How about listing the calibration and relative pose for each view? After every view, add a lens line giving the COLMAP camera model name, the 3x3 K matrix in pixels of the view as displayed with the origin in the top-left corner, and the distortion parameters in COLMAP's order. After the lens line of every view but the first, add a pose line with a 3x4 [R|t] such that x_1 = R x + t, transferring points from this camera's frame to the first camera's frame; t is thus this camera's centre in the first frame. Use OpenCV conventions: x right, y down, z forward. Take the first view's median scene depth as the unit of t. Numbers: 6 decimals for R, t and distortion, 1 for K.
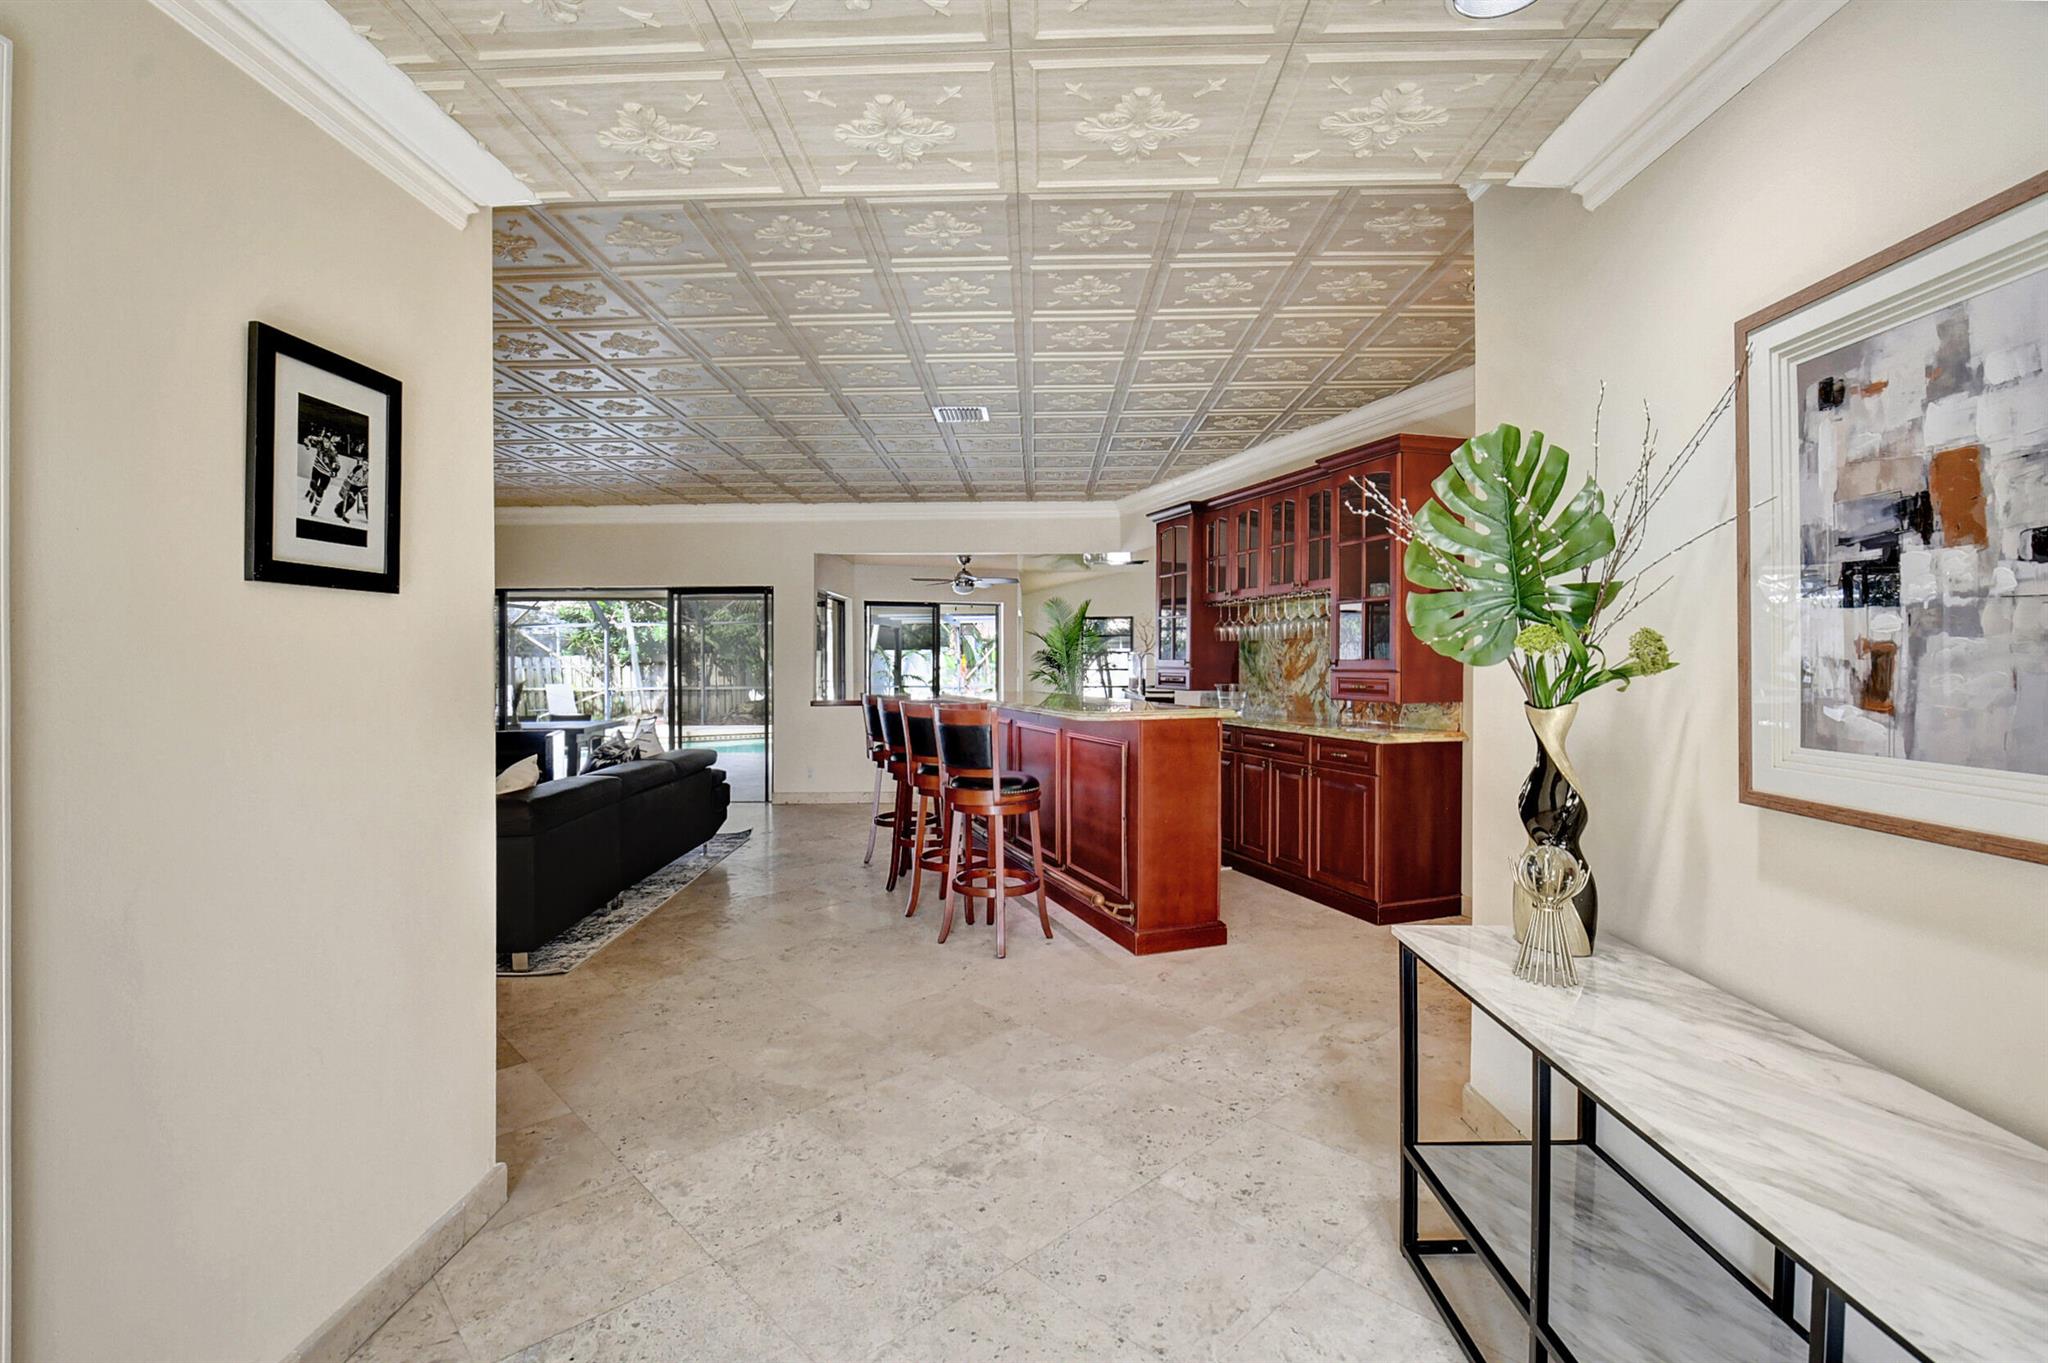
lens RADIAL K [[910.8, 0, 1021.6], [0, 910.8, 648.0], [0, 0, 1]] dist [-0.013448, 0.005092]
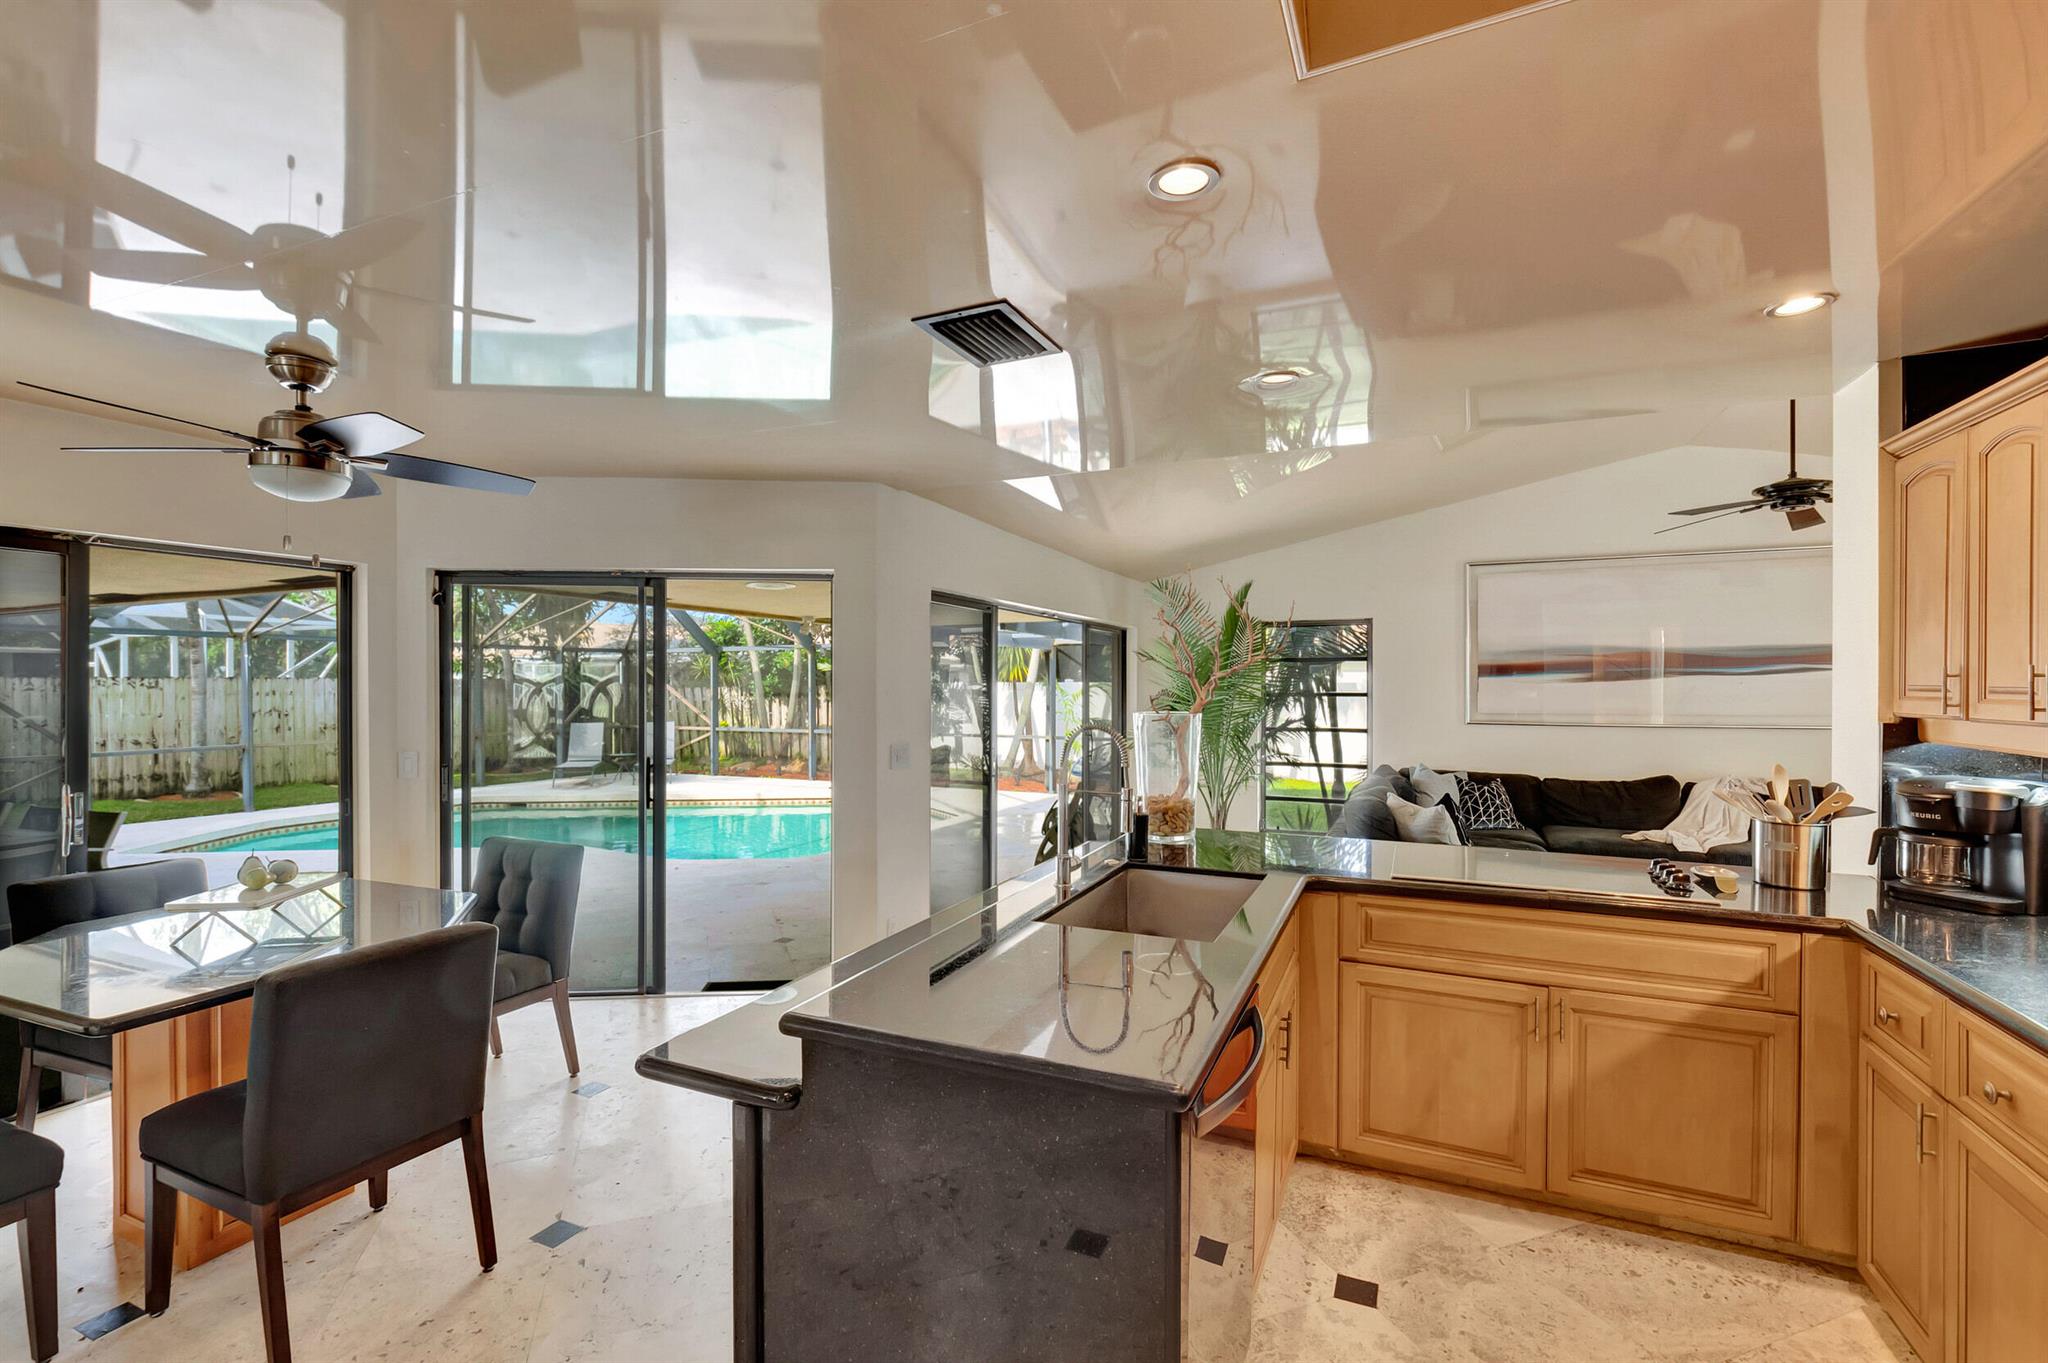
lens RADIAL K [[910.8, 0, 1015.0], [0, 910.8, 694.1], [0, 0, 1]] dist [-0.013448, 0.005092]
pose [[0.920021, 0.009867, -0.391745, 0.328341], [-0.001645, 0.999771, 0.021317, -0.013097], [0.391866, -0.018967, 0.919827, 1.188655]]
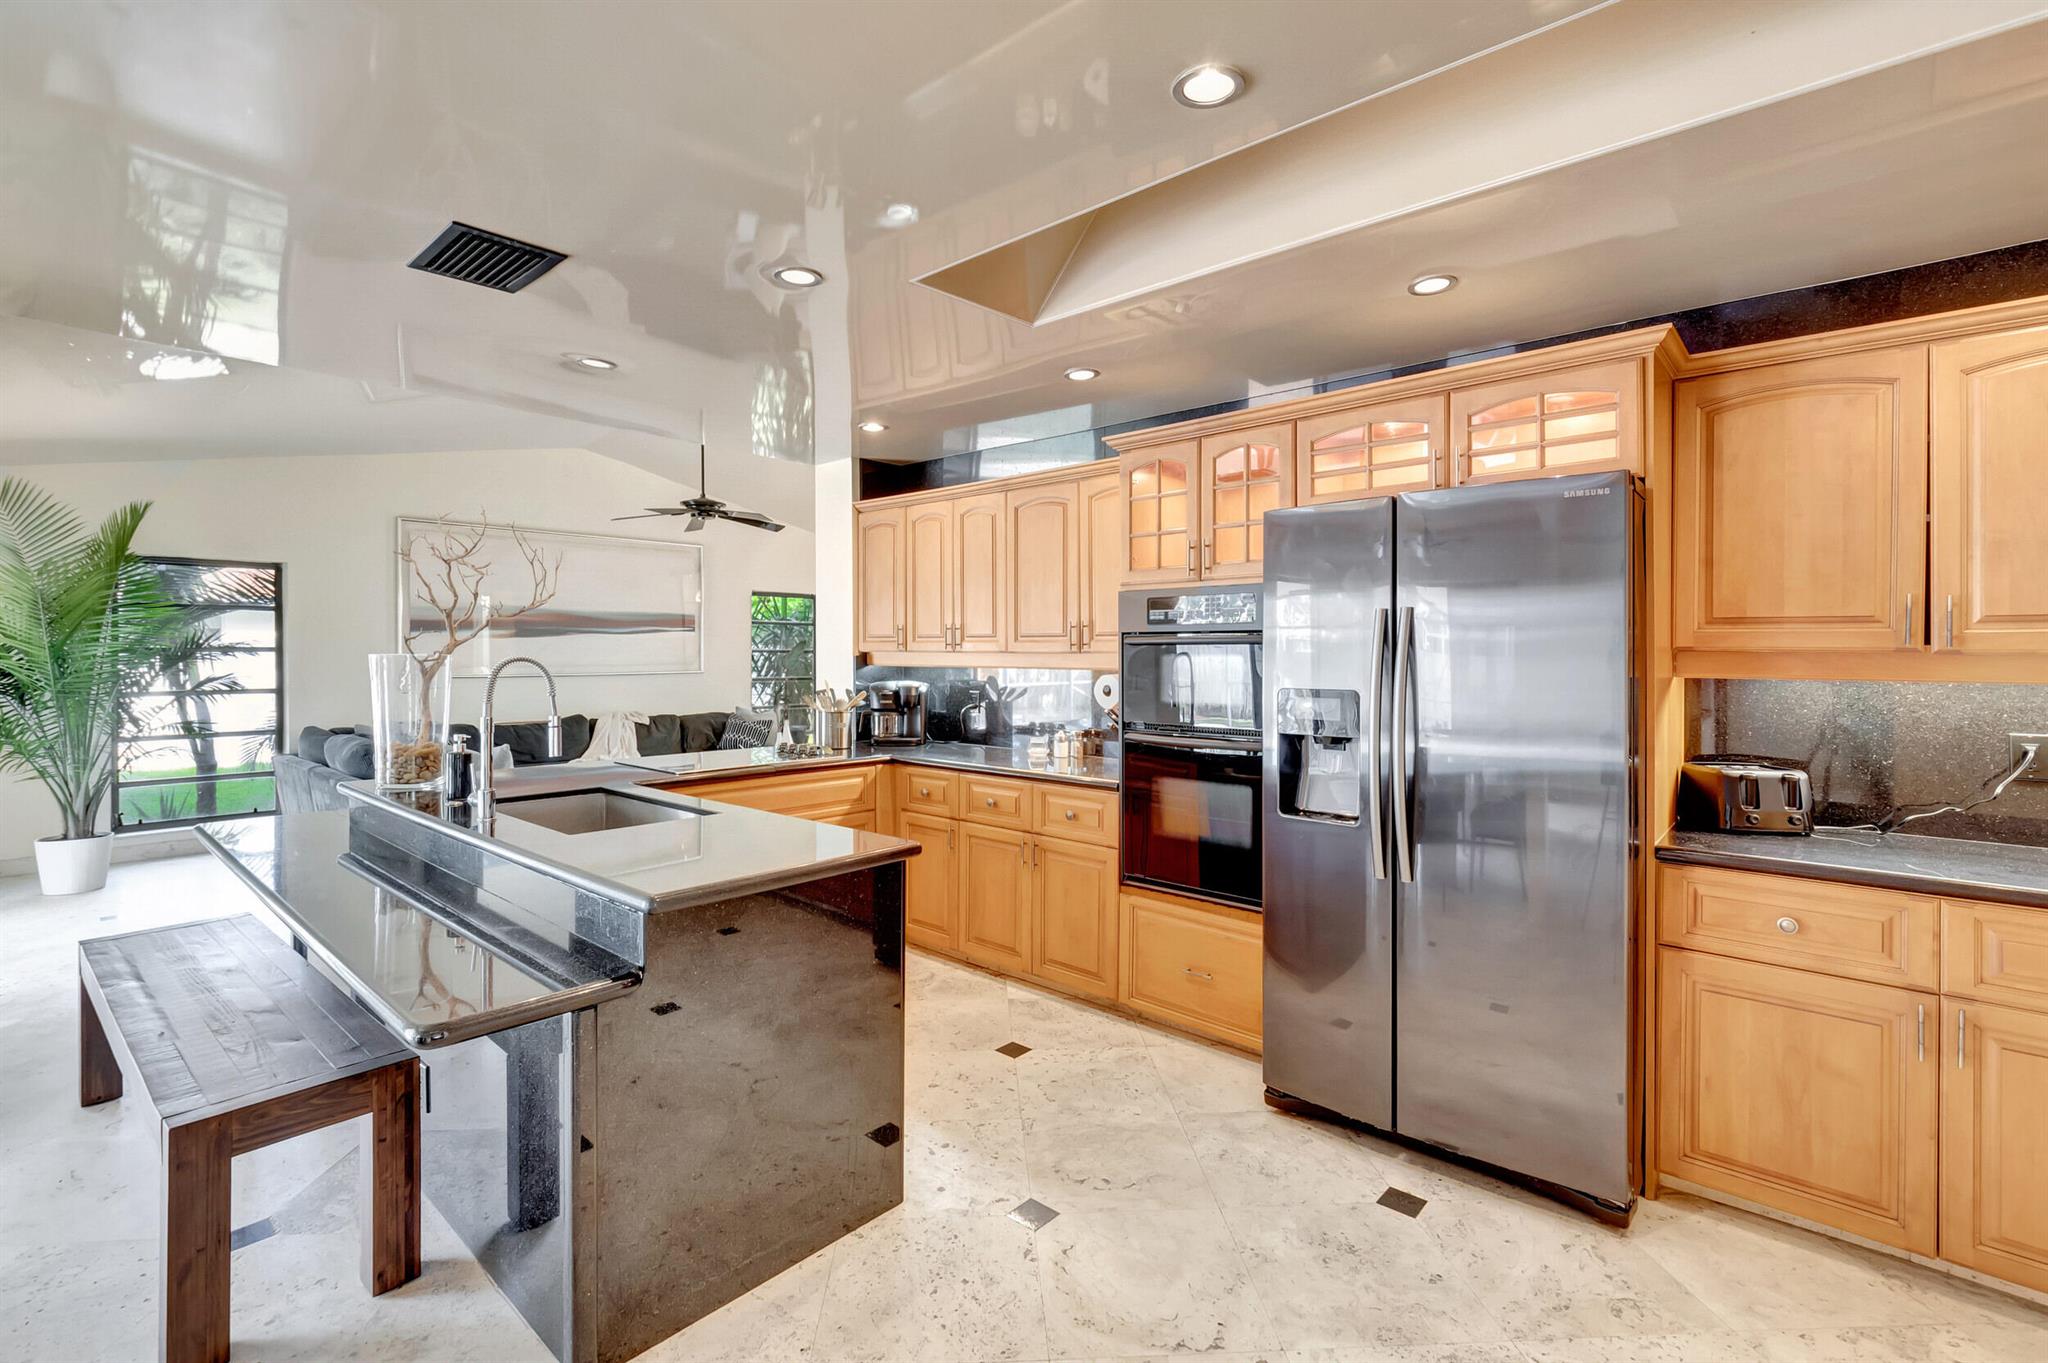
lens RADIAL K [[910.8, 0, 1025.9], [0, 910.8, 653.4], [0, 0, 1]] dist [-0.013448, 0.005092]
pose [[0.644227, 0.007268, 0.764800, 0.061831], [-0.013058, 0.999914, 0.001497, 0.002737], [-0.764723, -0.010951, 0.644266, 1.130463]]
